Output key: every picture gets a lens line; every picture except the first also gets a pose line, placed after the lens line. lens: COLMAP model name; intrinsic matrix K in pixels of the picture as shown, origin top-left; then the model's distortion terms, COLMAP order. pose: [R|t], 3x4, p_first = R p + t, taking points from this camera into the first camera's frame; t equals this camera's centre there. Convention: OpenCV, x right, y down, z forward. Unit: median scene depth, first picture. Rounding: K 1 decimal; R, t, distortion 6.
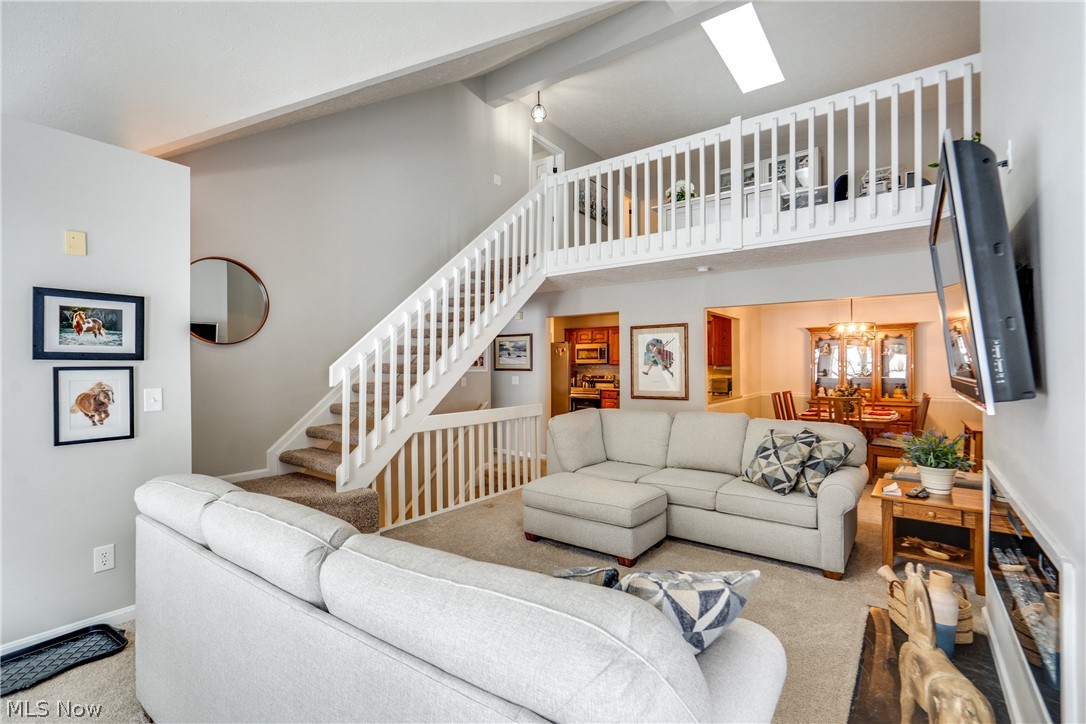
lens RADIAL K [[501.7, 0, 527.1], [0, 501.7, 364.7], [0, 0, 1]] dist [-0.009651, 0.002798]
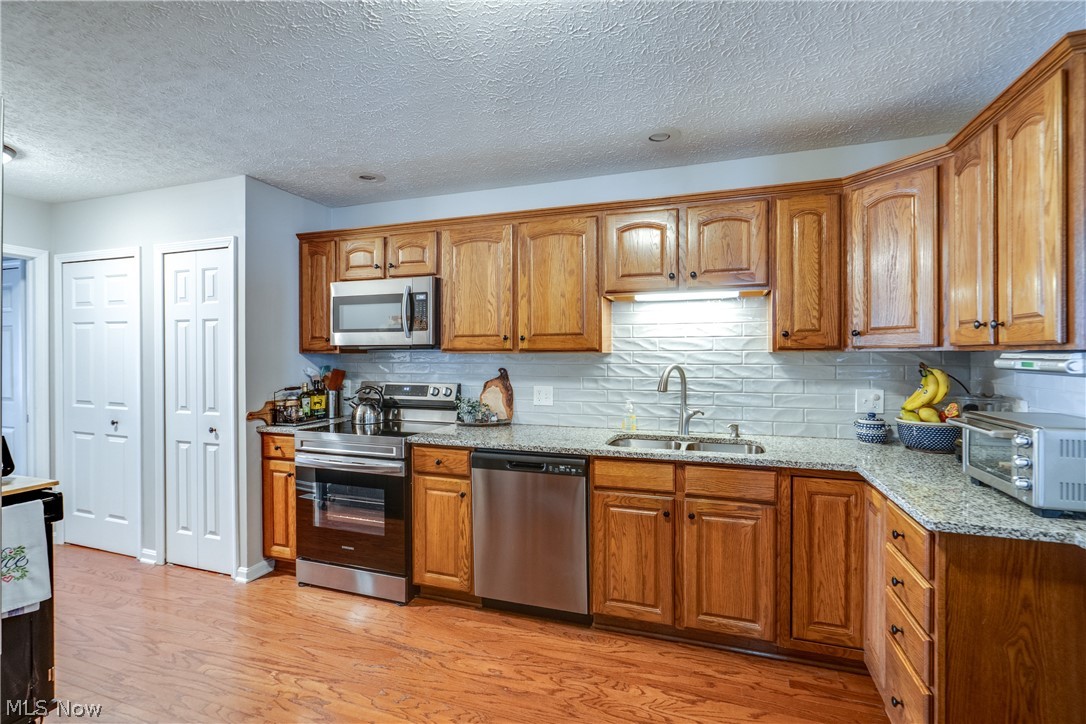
lens RADIAL K [[501.7, 0, 550.4], [0, 501.7, 357.8], [0, 0, 1]] dist [-0.009651, 0.002798]
pose [[0.940239, 0.000924, 0.340513, 0.123900], [-0.003054, 0.999979, 0.005721, 0.002487], [-0.340501, -0.006419, 0.940222, 0.701806]]
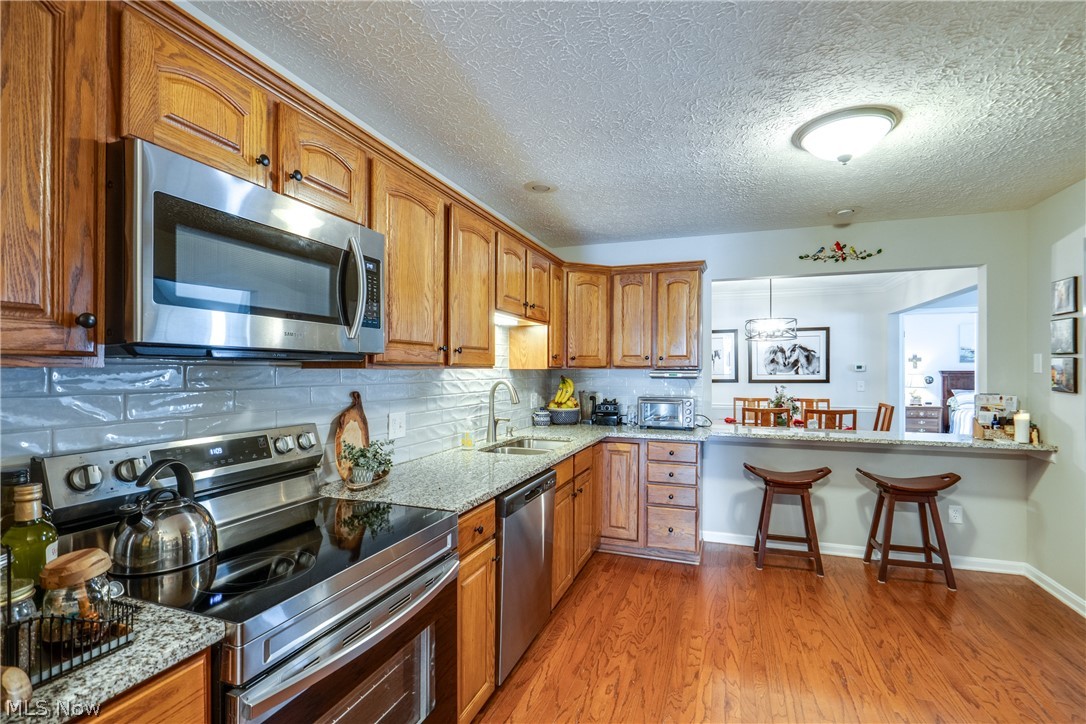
lens RADIAL K [[501.7, 0, 547.4], [0, 501.7, 370.9], [0, 0, 1]] dist [-0.009651, 0.002798]
pose [[-0.327403, 0.001766, 0.944883, -0.014617], [-0.001509, 0.999996, -0.002392, 0.002770], [-0.944883, -0.002209, -0.327399, 0.996887]]
